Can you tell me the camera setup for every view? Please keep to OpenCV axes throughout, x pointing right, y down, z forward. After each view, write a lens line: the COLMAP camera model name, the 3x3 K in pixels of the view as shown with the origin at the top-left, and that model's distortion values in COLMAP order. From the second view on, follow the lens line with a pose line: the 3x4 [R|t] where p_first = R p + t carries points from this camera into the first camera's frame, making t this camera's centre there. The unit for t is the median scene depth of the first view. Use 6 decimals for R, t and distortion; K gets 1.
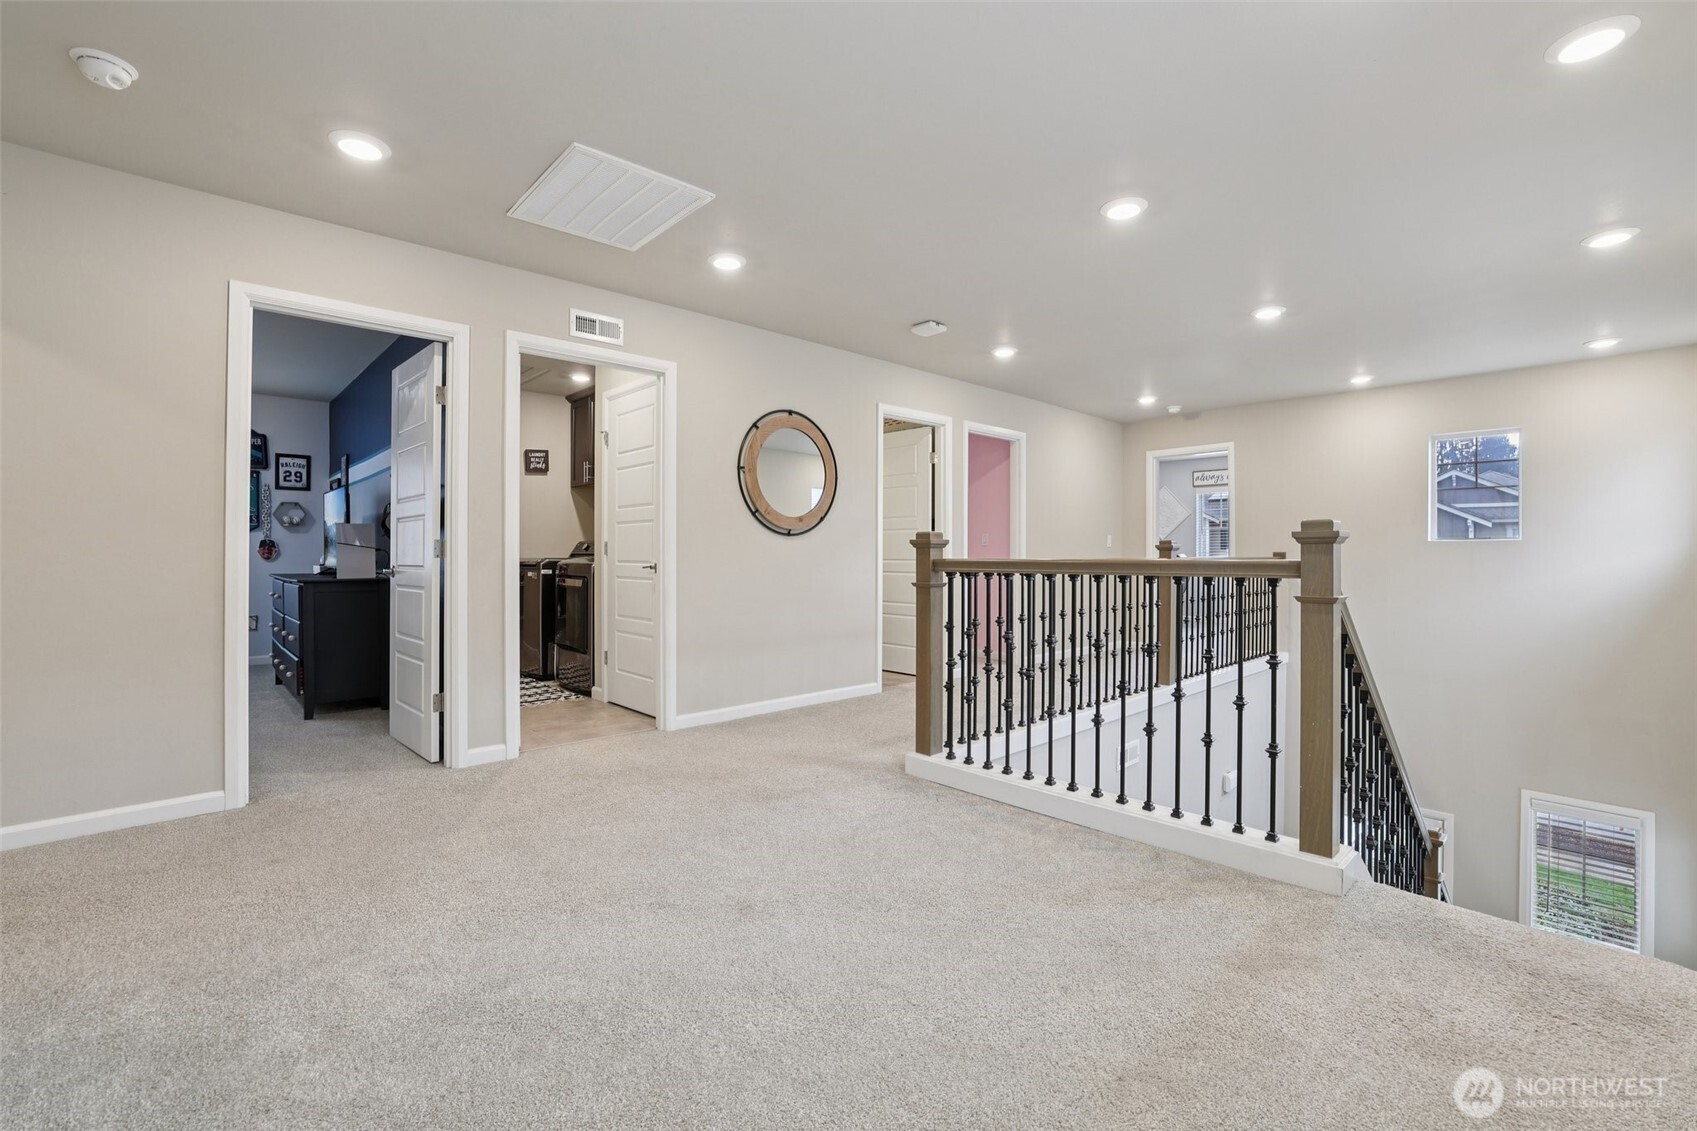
lens RADIAL K [[736.8, 0, 847.7], [0, 736.8, 557.6], [0, 0, 1]] dist [-0.013086, 0.002220]
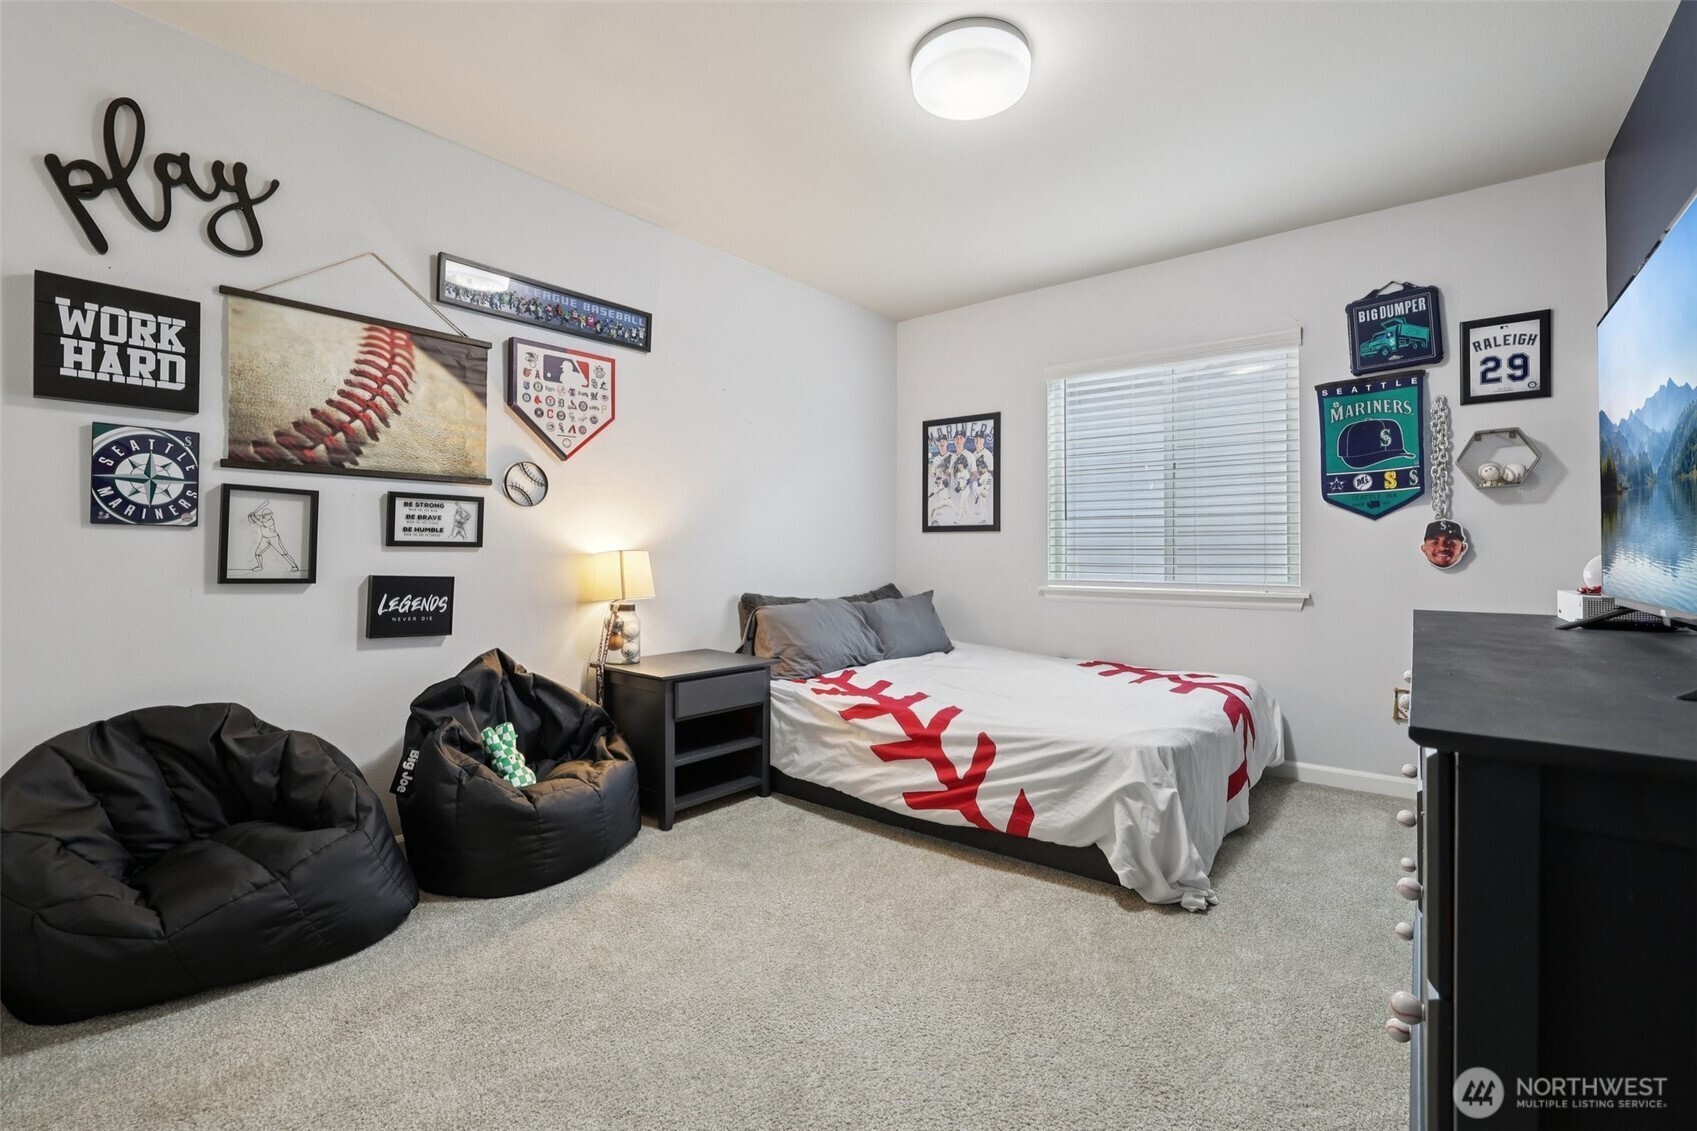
lens RADIAL K [[736.8, 0, 845.1], [0, 736.8, 559.4], [0, 0, 1]] dist [-0.013086, 0.002220]
pose [[0.156561, -0.007264, -0.987642, -0.410429], [-0.001083, 0.999971, -0.007526, 0.001760], [0.987668, 0.002248, 0.156549, 0.568594]]
